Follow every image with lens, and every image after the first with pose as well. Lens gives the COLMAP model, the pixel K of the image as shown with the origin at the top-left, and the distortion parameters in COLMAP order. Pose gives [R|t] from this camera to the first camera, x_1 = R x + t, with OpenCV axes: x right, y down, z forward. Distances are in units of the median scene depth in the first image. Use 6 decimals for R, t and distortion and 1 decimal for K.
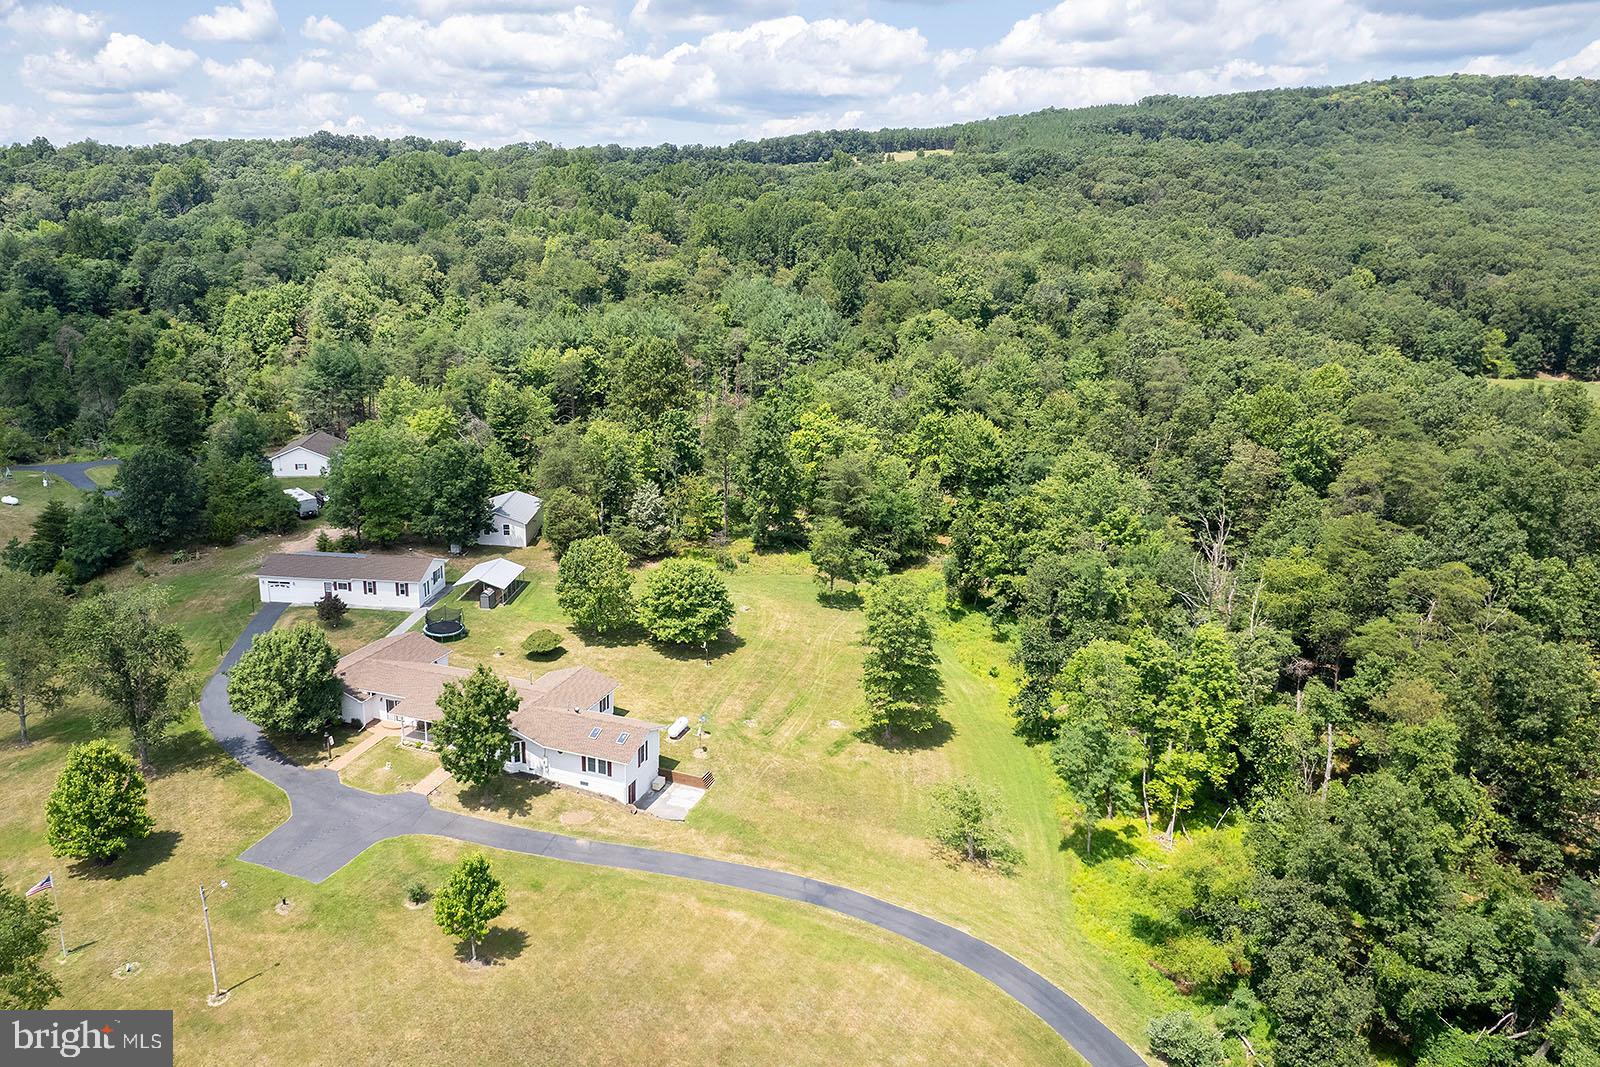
lens RADIAL K [[1181.4, 0, 739.9], [0, 1181.4, 524.9], [0, 0, 1]] dist [-0.068728, 0.060121]
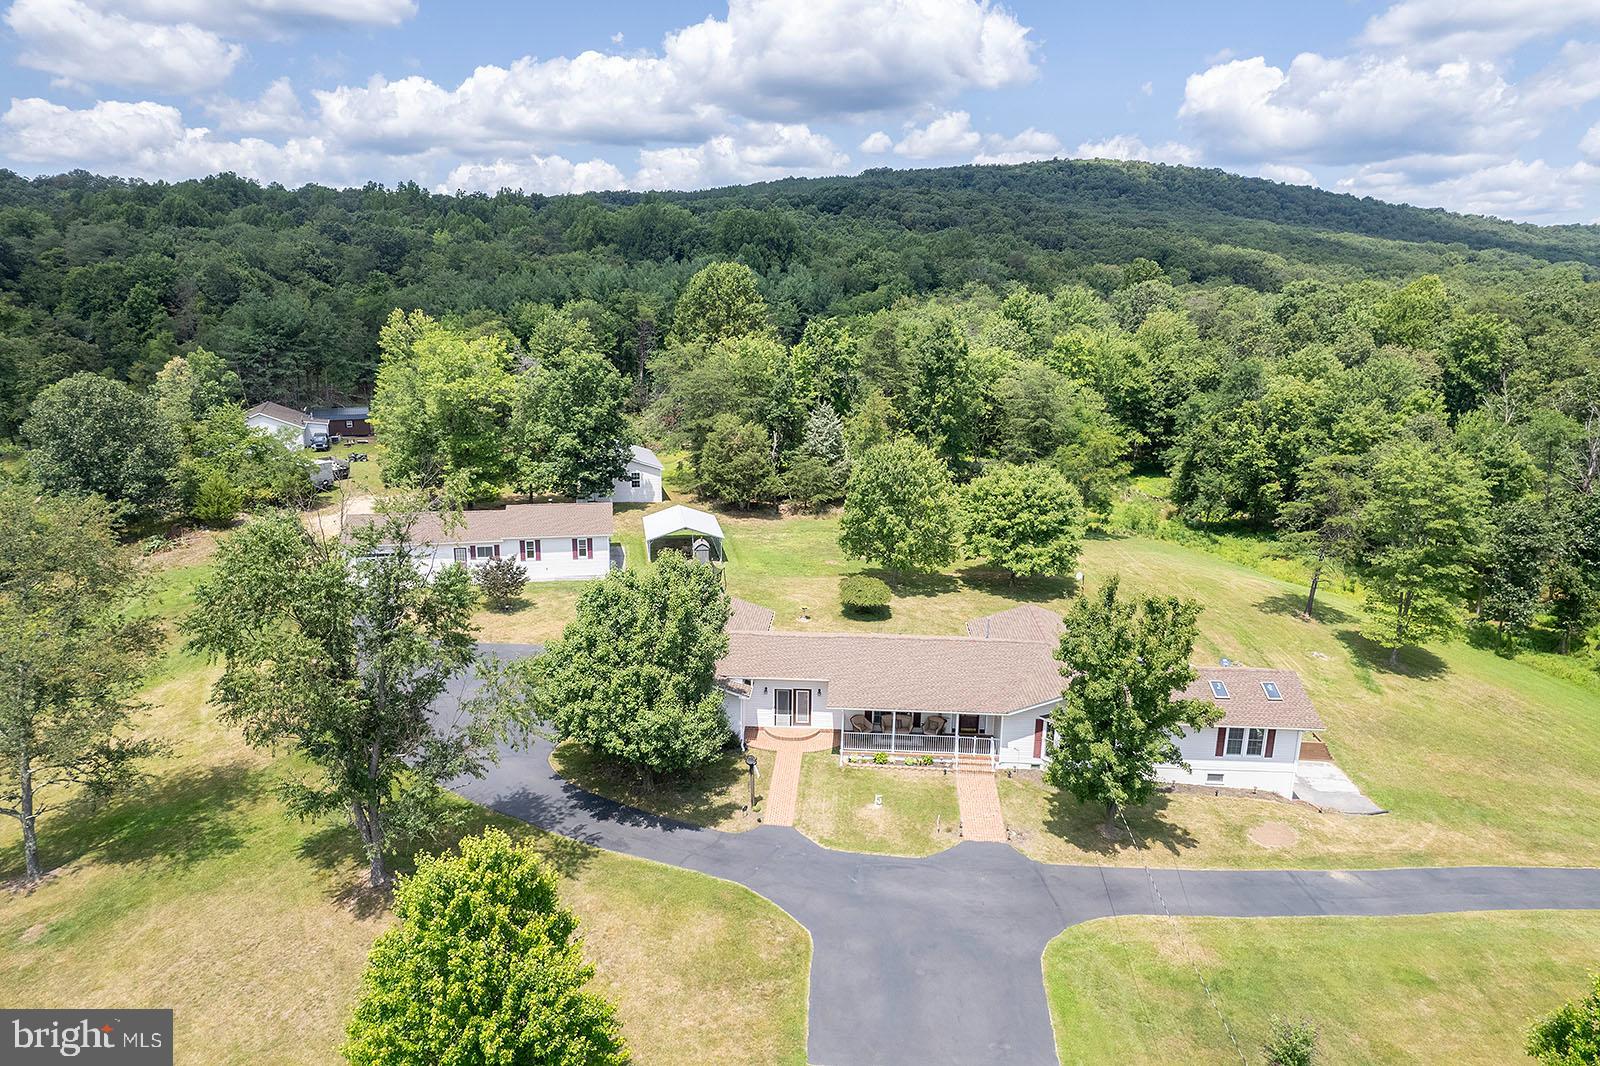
lens RADIAL K [[1028.2, 0, 789.0], [0, 1028.2, 532.9], [0, 0, 1]] dist [-0.074760, 0.066210]
pose [[0.956840, -0.073107, 0.281268, -0.317266], [0.081133, 0.996559, -0.016979, 0.061364], [-0.279059, 0.039066, 0.959479, 0.387776]]
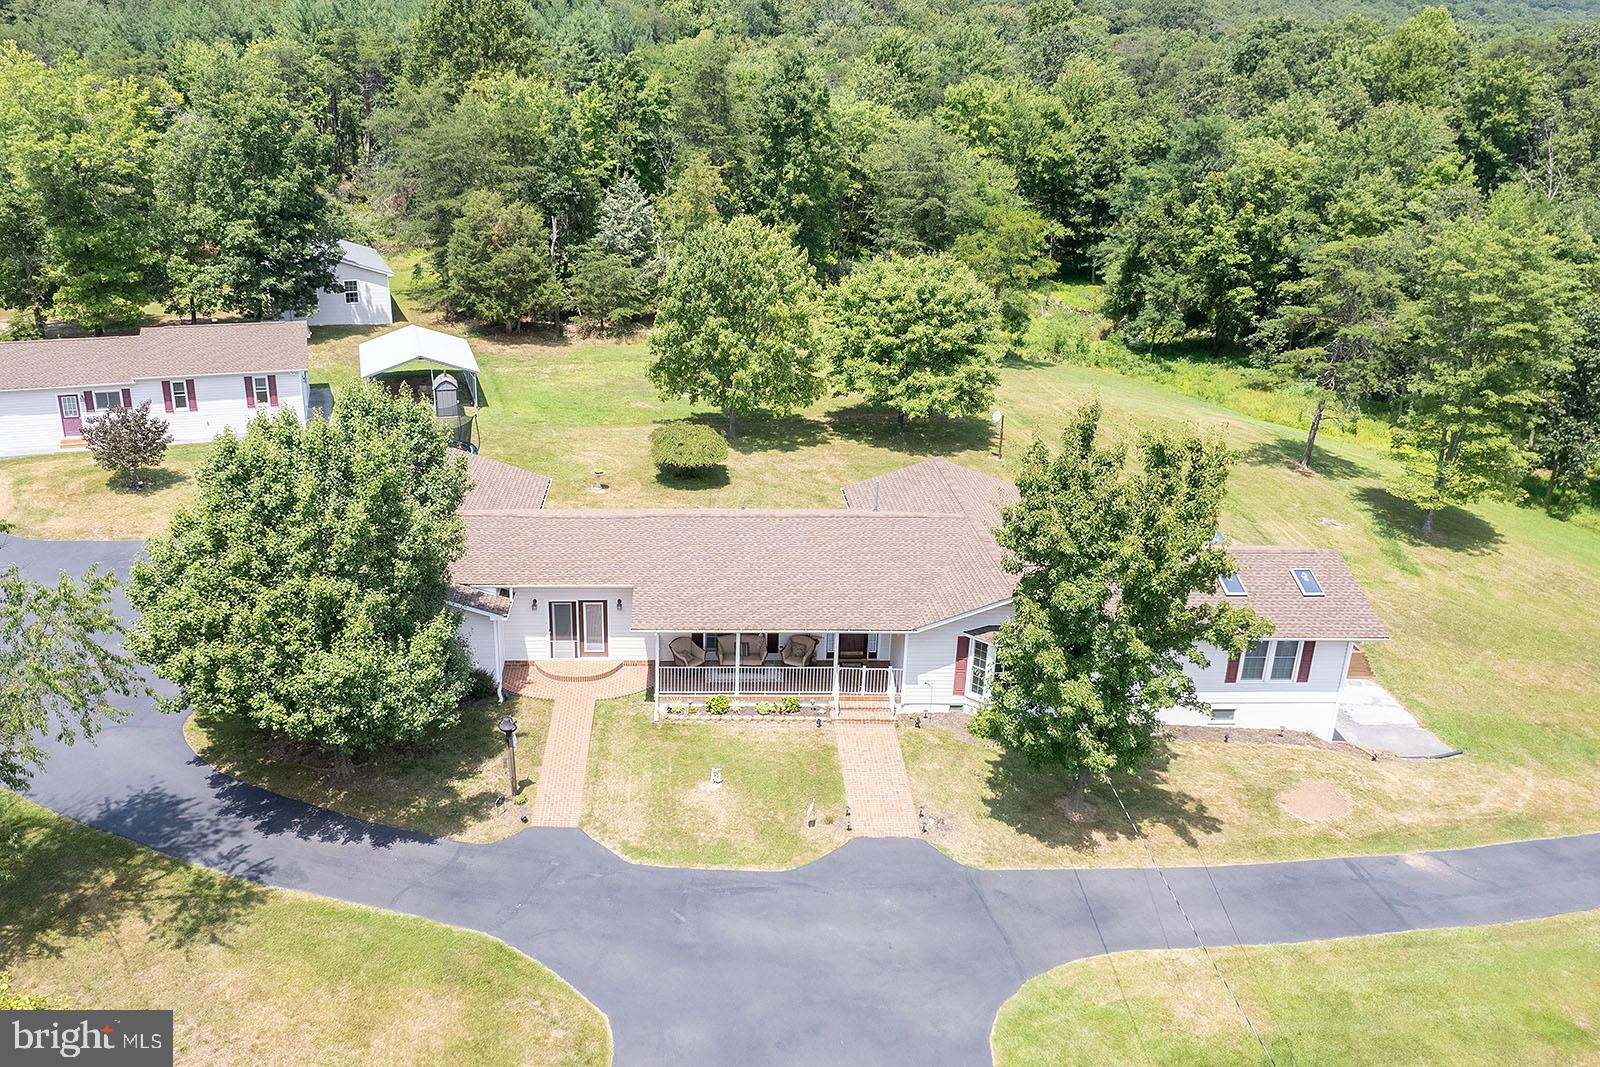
lens RADIAL K [[1300.6, 0, 727.1], [0, 1300.6, 542.5], [0, 0, 1]] dist [-0.072815, 0.060497]
pose [[0.921463, -0.137393, 0.363359, -0.290794], [0.099909, 0.987720, 0.120113, 0.065978], [-0.375400, -0.074377, 0.923874, 0.457857]]
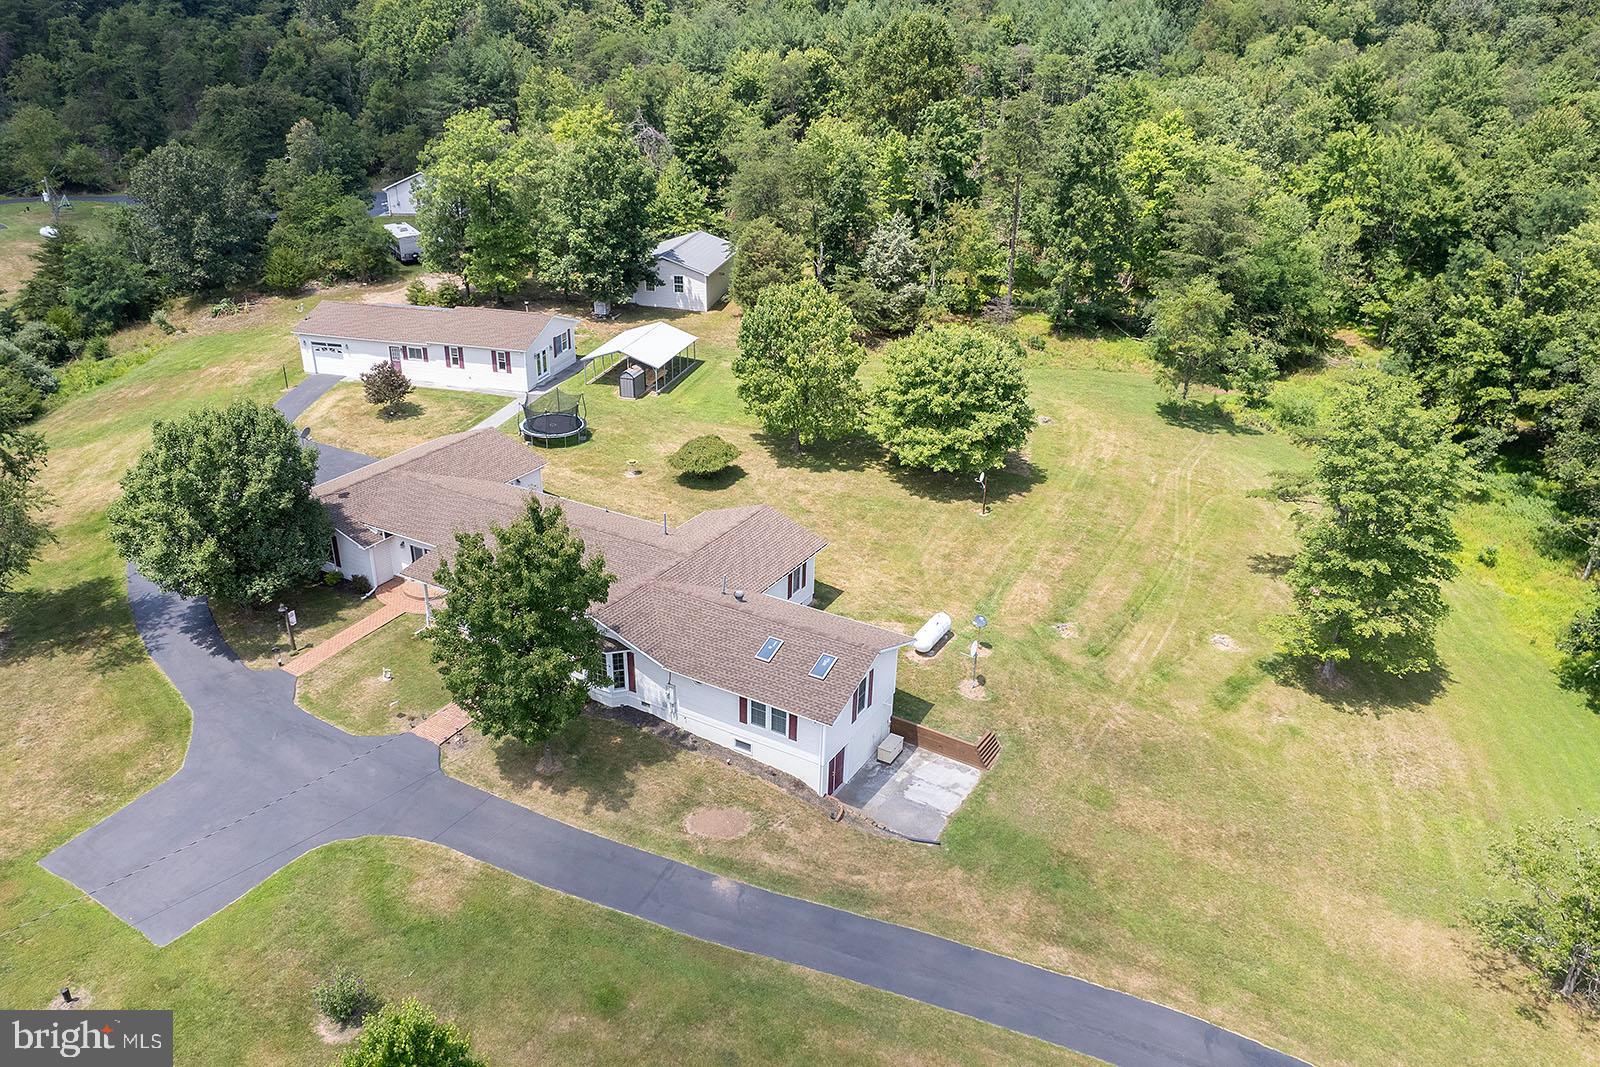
lens RADIAL K [[1192.4, 0, 766.3], [0, 1192.4, 577.8], [0, 0, 1]] dist [-0.065301, 0.042533]
pose [[0.984322, 0.074214, -0.160007, -0.031454], [-0.040811, 0.978384, 0.202730, 0.031354], [0.171594, -0.193022, 0.966074, 0.355292]]
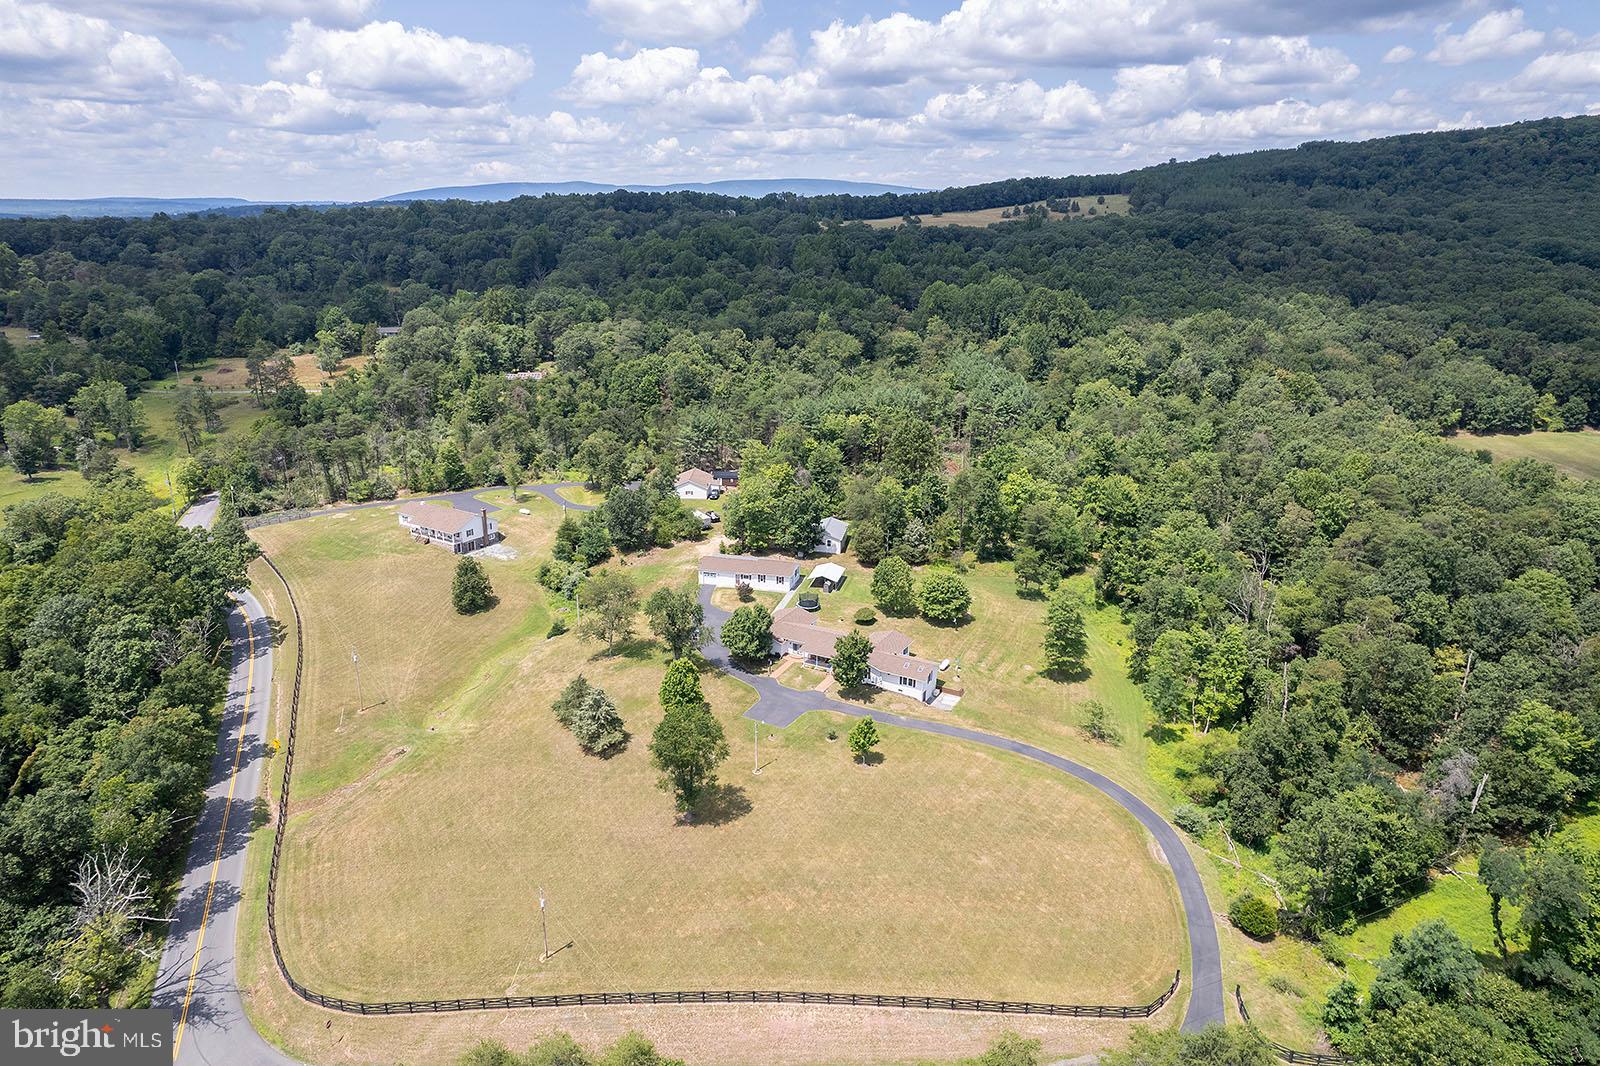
lens RADIAL K [[1028.2, 0, 789.0], [0, 1028.2, 532.9], [0, 0, 1]] dist [-0.074760, 0.066210]
pose [[0.990441, 0.035281, -0.133352, -0.065812], [-0.029892, 0.998662, 0.042201, -0.077155], [0.134662, -0.037812, 0.990170, -0.497146]]
